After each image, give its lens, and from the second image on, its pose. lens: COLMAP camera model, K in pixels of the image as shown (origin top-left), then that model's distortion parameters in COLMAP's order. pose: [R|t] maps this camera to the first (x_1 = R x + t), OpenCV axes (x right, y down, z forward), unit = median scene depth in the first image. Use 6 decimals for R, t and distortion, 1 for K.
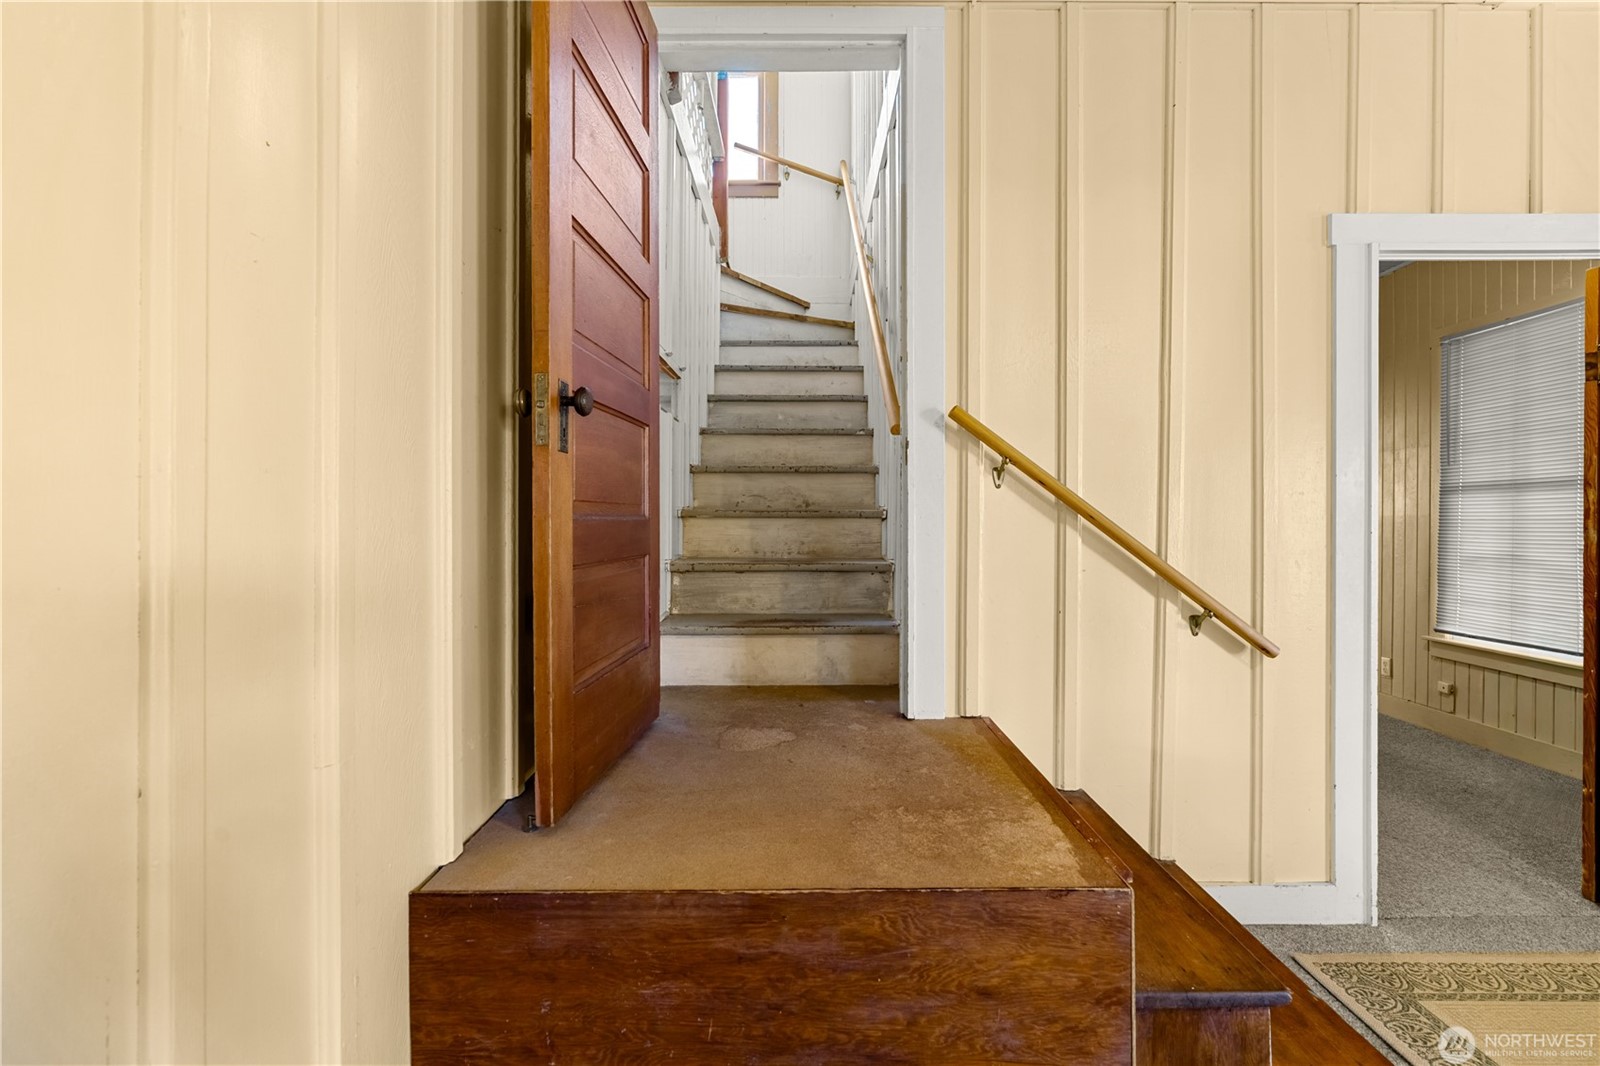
lens RADIAL K [[728.1, 0, 798.4], [0, 728.1, 526.4], [0, 0, 1]] dist [-0.002083, 0.000033]
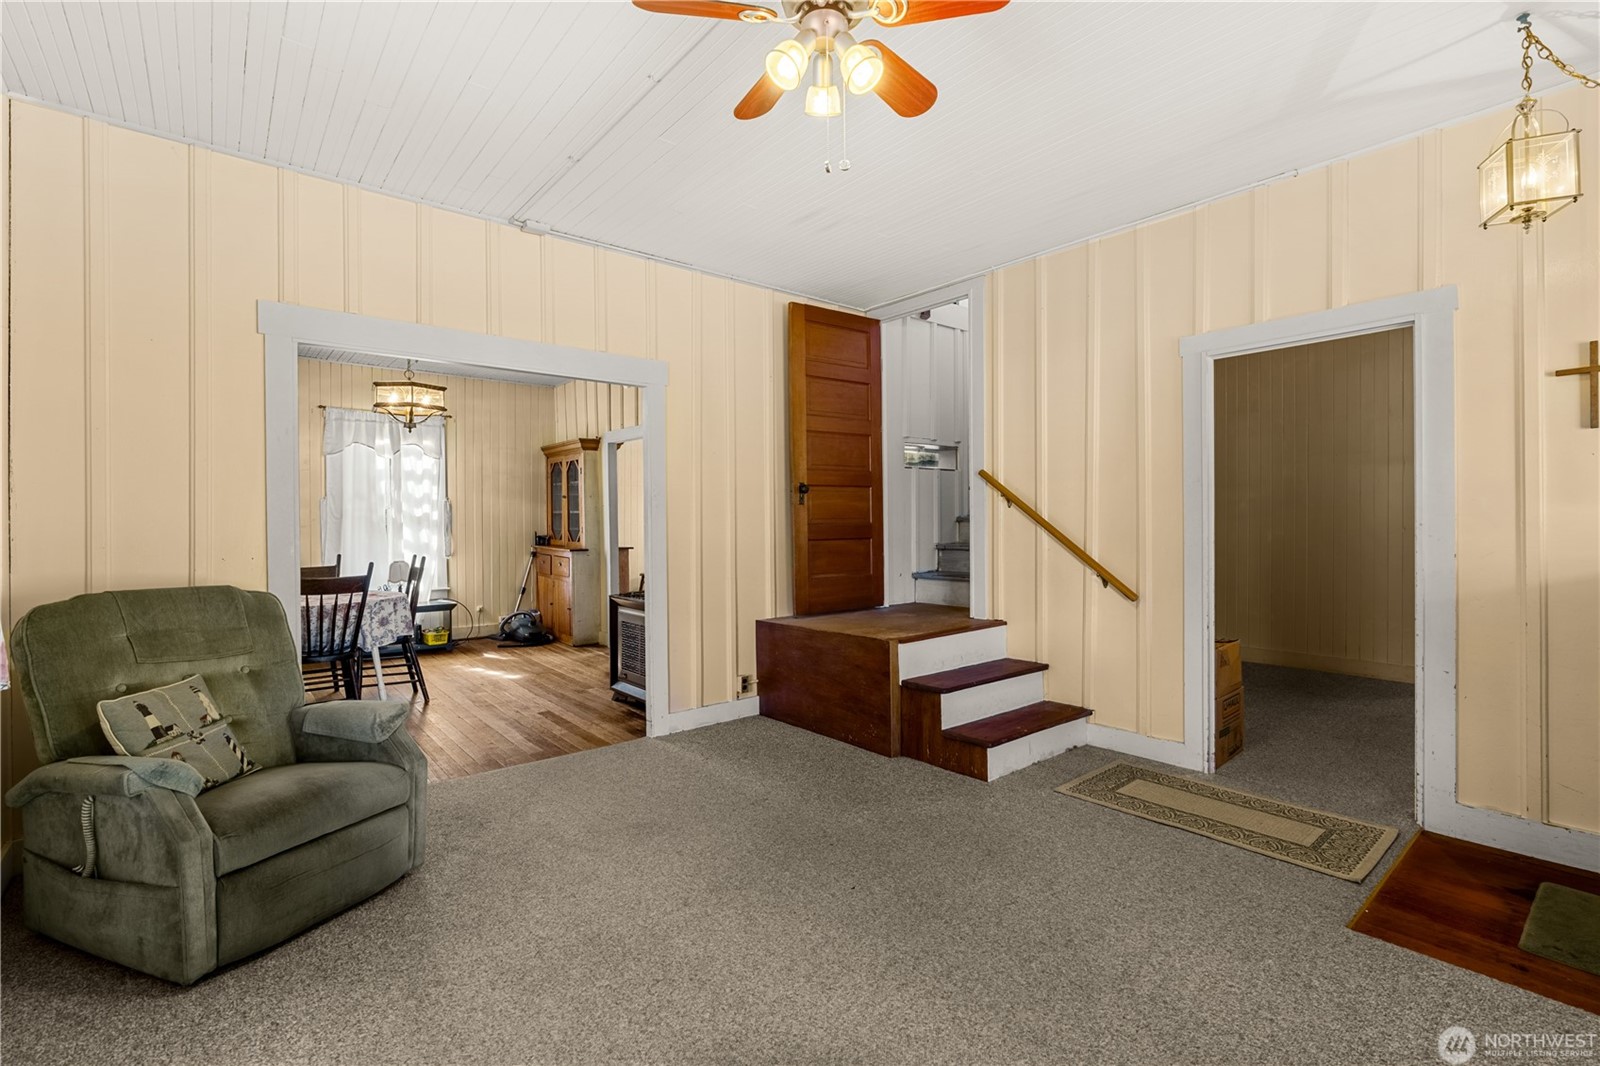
lens RADIAL K [[728.1, 0, 797.5], [0, 728.1, 526.6], [0, 0, 1]] dist [-0.002083, 0.000033]
pose [[0.641474, 0.002488, -0.767141, 1.469559], [0.000808, 0.999992, 0.003919, -0.011013], [0.767144, -0.003133, 0.641467, -0.758356]]
